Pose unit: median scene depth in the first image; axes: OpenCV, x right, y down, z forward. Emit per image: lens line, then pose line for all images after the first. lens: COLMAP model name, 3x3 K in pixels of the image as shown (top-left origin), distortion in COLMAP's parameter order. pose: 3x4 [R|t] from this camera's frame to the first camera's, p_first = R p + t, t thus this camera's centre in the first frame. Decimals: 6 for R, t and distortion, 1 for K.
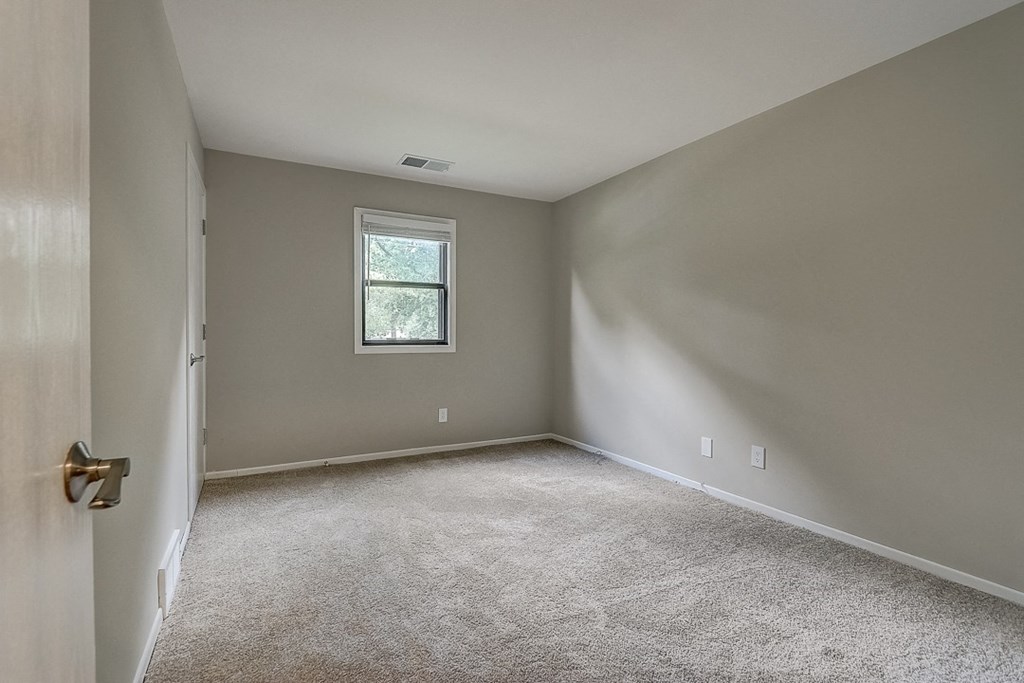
lens RADIAL K [[469.9, 0, 520.8], [0, 469.9, 334.7], [0, 0, 1]] dist [-0.010228, 0.000883]
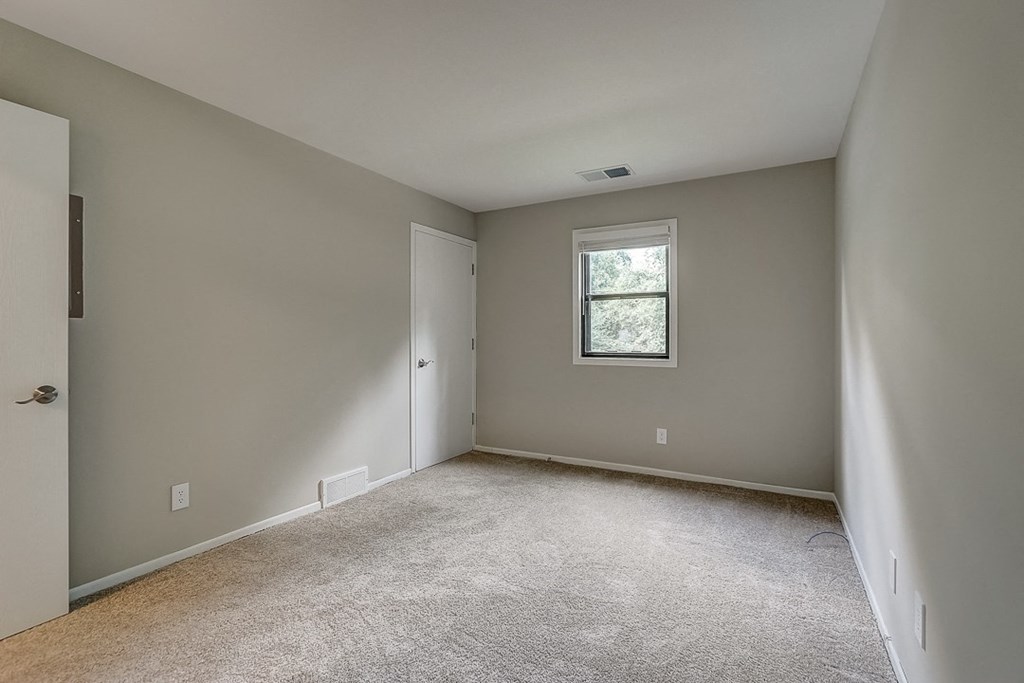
lens RADIAL K [[469.9, 0, 511.5], [0, 469.9, 337.1], [0, 0, 1]] dist [-0.010228, 0.000883]
pose [[0.542579, -0.002064, -0.840002, 0.600837], [-0.009858, 0.999912, -0.008824, -0.013835], [0.839947, 0.013068, 0.542512, 0.355017]]
